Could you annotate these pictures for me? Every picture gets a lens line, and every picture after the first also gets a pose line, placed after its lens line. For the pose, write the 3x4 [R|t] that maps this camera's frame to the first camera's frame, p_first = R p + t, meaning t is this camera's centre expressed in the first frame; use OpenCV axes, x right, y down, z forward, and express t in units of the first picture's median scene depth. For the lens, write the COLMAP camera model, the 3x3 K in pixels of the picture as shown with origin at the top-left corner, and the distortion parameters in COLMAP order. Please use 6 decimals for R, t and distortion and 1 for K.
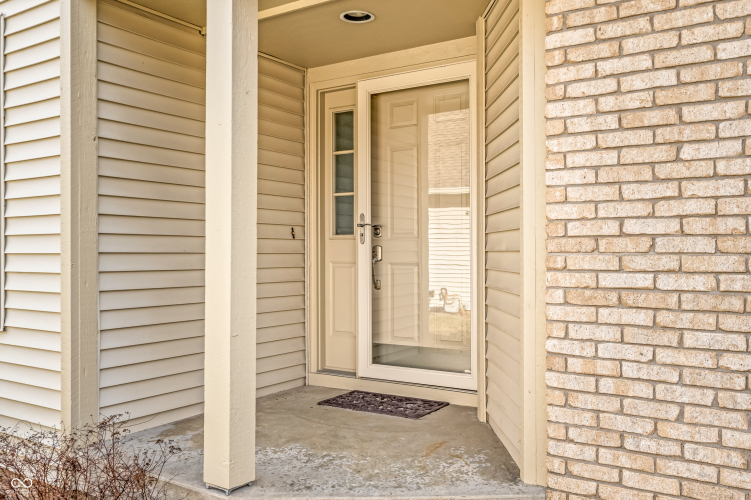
lens RADIAL K [[648.6, 0, 375.1], [0, 648.6, 257.2], [0, 0, 1]] dist [-0.002468, 0.003412]
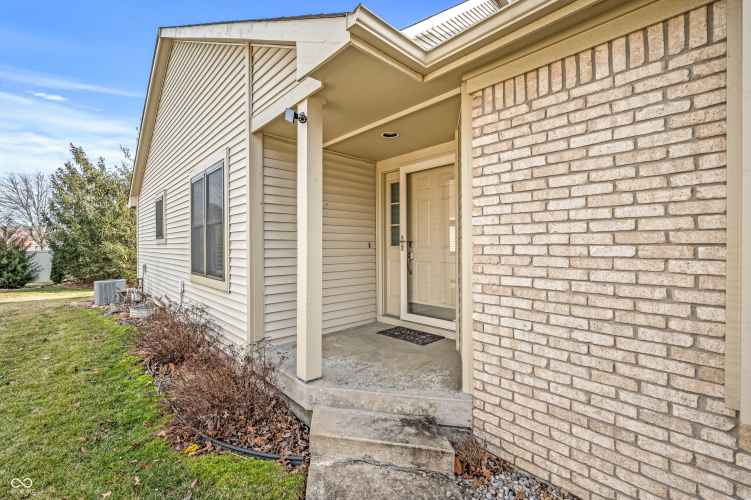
lens RADIAL K [[317.5, 0, 375.5], [0, 317.5, 250.0], [0, 0, 1]] dist [0.000513, -0.000013]
pose [[0.974675, 0.000263, -0.223628, 0.209581], [0.000410, 0.999996, 0.002964, -0.048333], [0.223628, -0.002980, 0.974670, 0.106891]]
